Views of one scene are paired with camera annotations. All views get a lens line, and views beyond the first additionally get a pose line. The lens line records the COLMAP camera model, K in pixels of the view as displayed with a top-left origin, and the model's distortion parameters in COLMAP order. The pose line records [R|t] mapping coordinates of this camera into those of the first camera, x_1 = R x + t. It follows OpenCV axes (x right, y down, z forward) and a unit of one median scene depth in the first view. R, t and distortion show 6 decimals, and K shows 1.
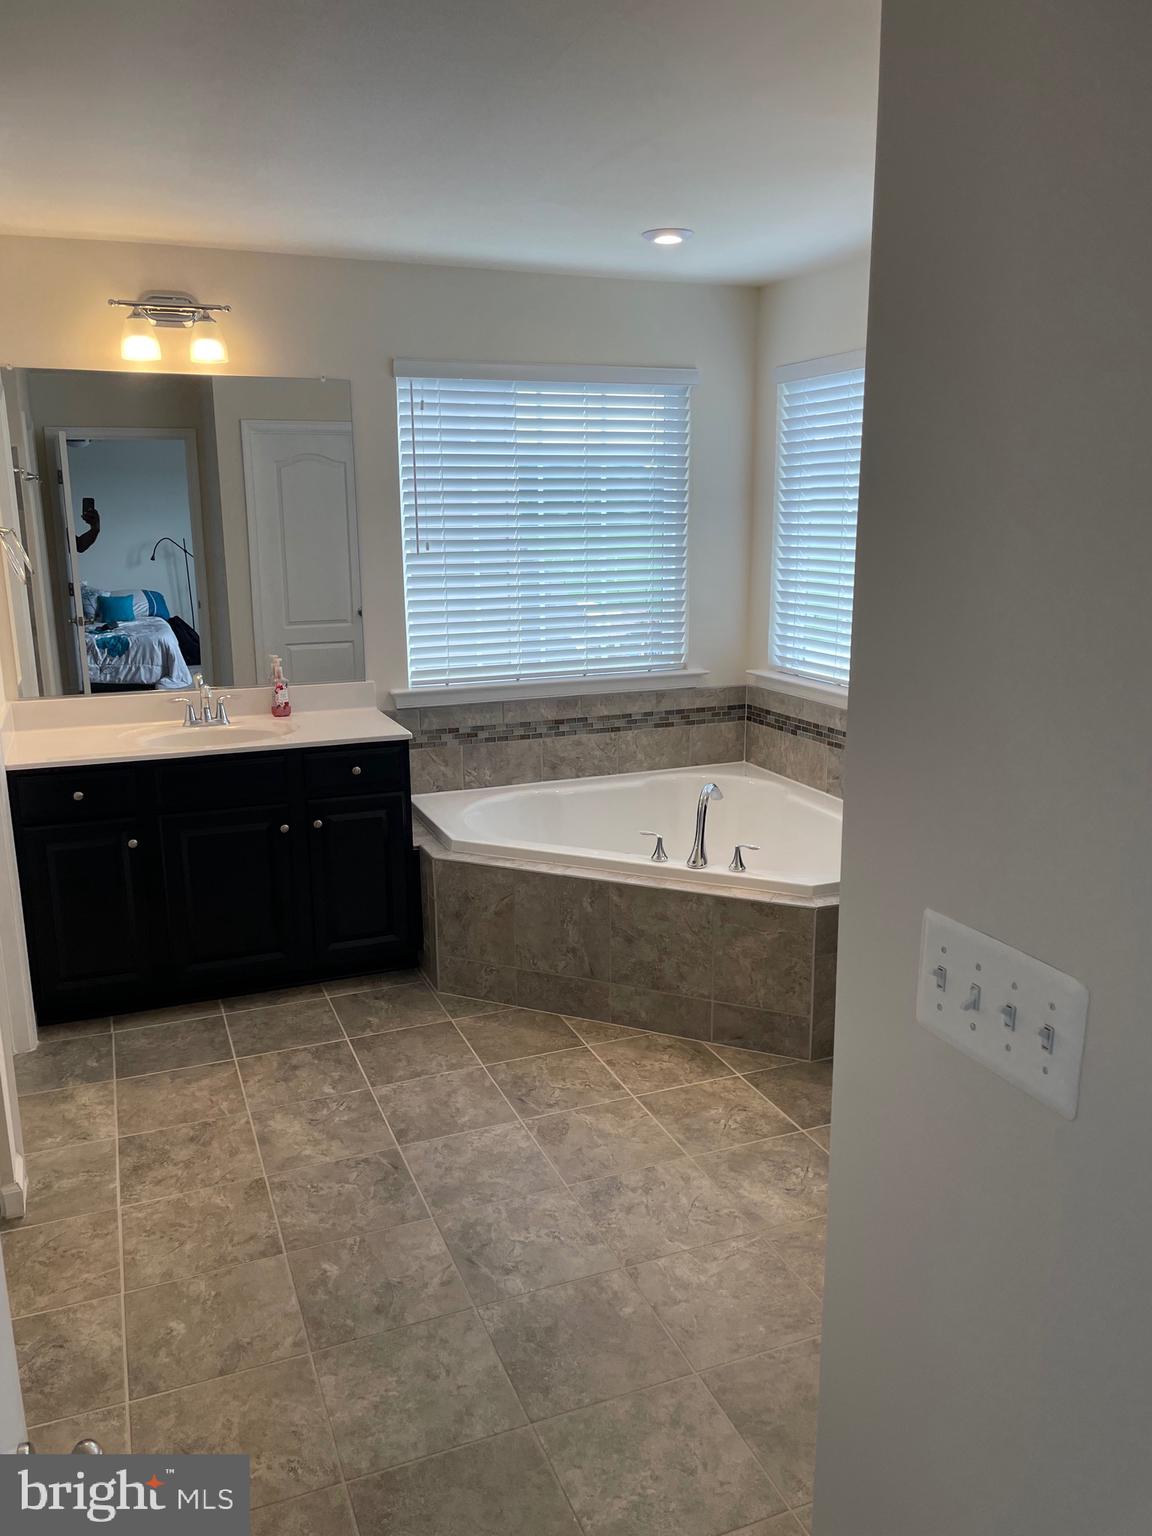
lens RADIAL K [[1163.9, 0, 581.0], [0, 1163.9, 767.9], [0, 0, 1]] dist [0.091367, -0.106081]
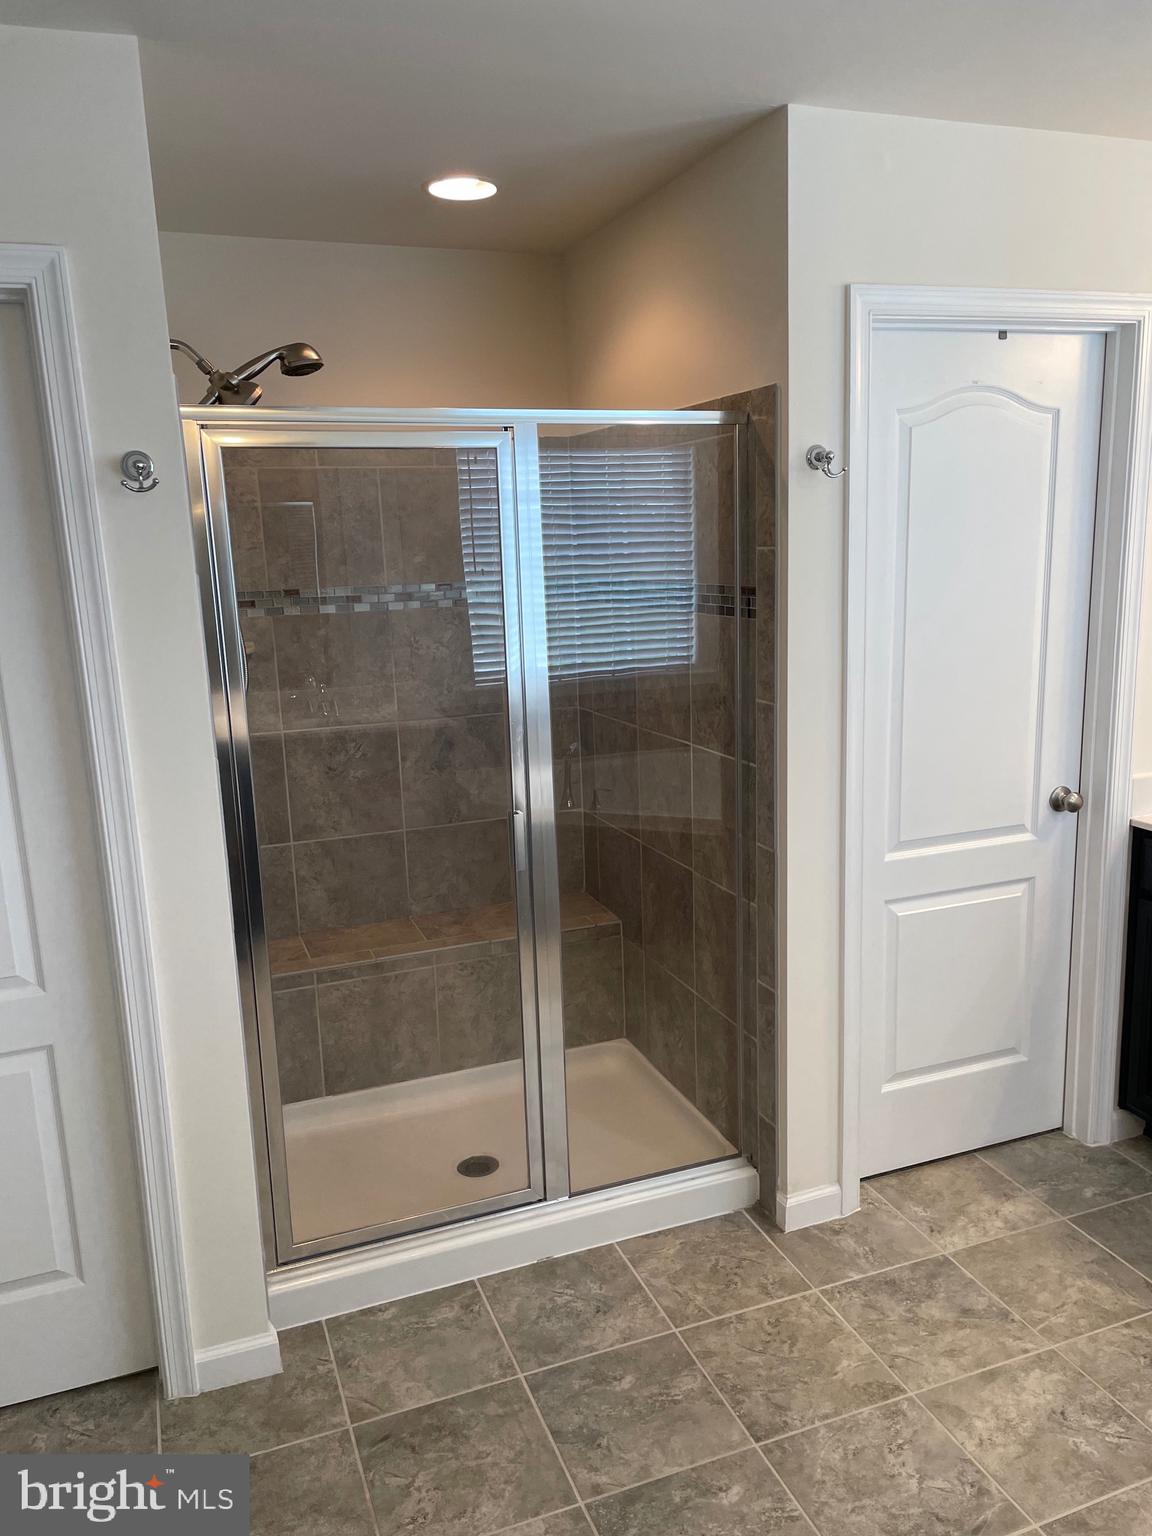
lens RADIAL K [[1163.9, 0, 582.9], [0, 1163.9, 765.8], [0, 0, 1]] dist [0.091367, -0.106081]
pose [[-0.010362, 0.213068, -0.976982, 0.727237], [-0.189882, 0.958838, 0.211125, -0.311452], [0.981752, 0.187699, 0.030522, 1.208501]]
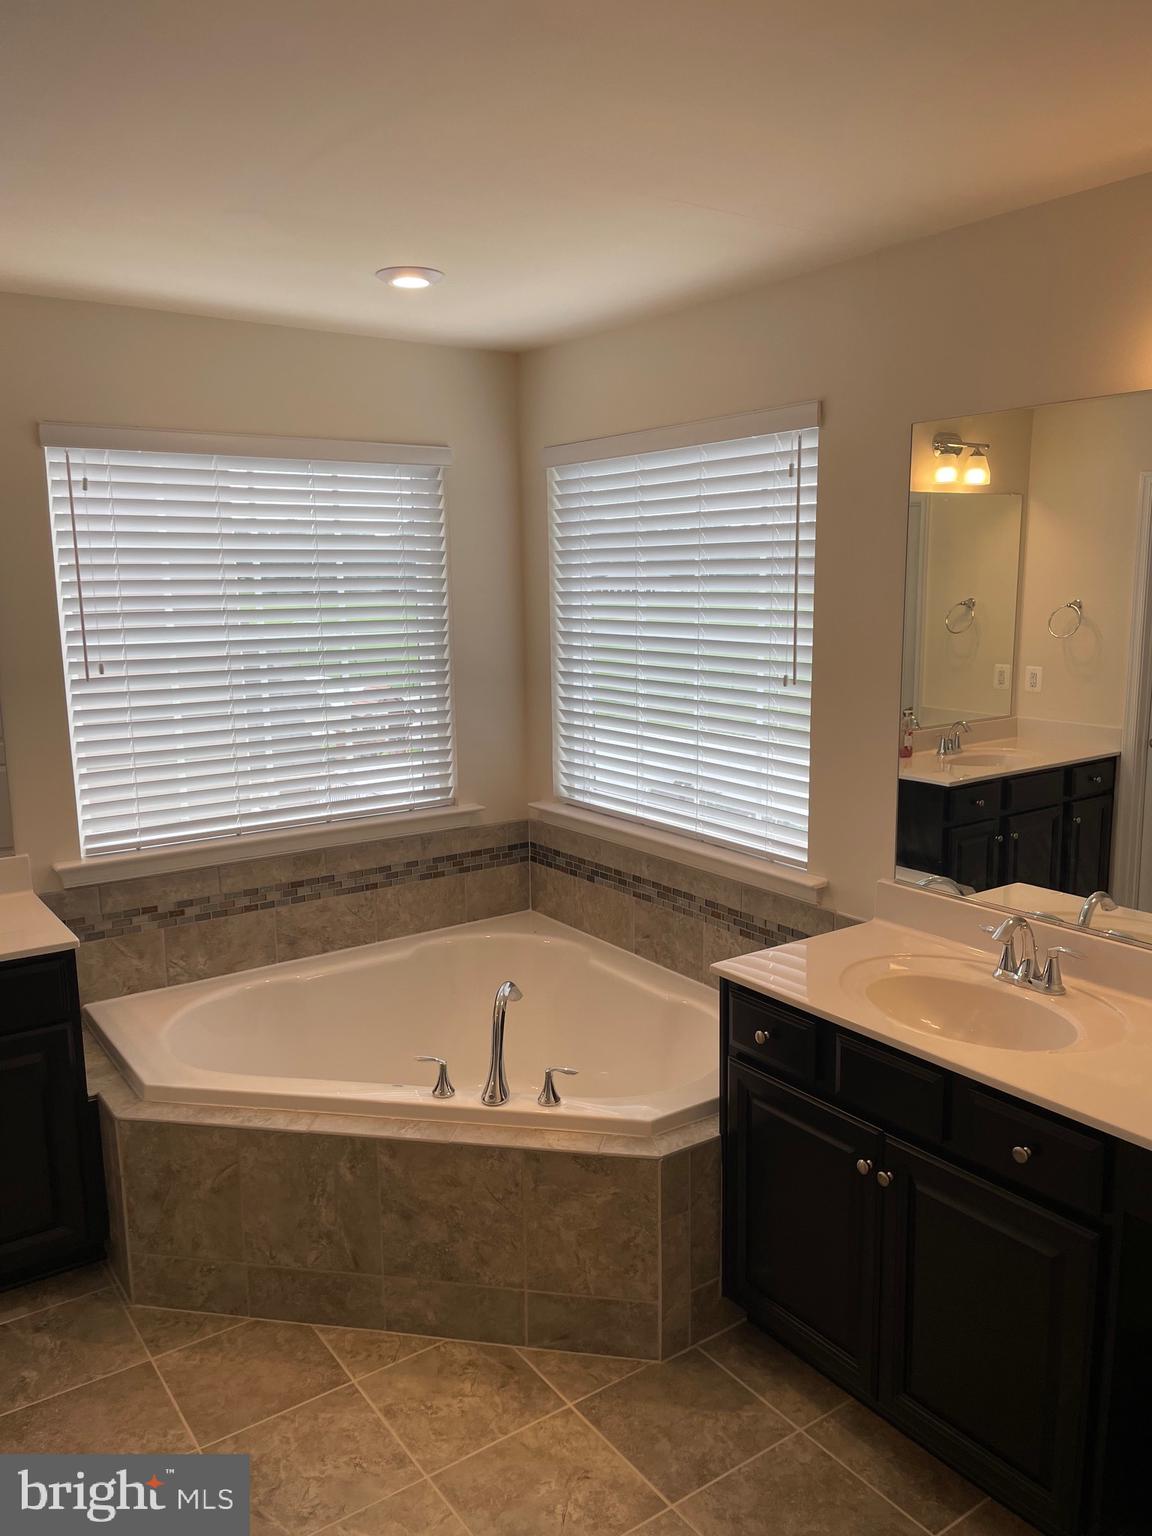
lens RADIAL K [[1163.9, 0, 614.3], [0, 1163.9, 783.1], [0, 0, 1]] dist [0.091367, -0.106081]
pose [[0.969561, -0.046504, 0.240391, 0.002003], [0.057791, 0.997523, -0.040113, -0.069333], [-0.237930, 0.052785, 0.969847, 0.199268]]
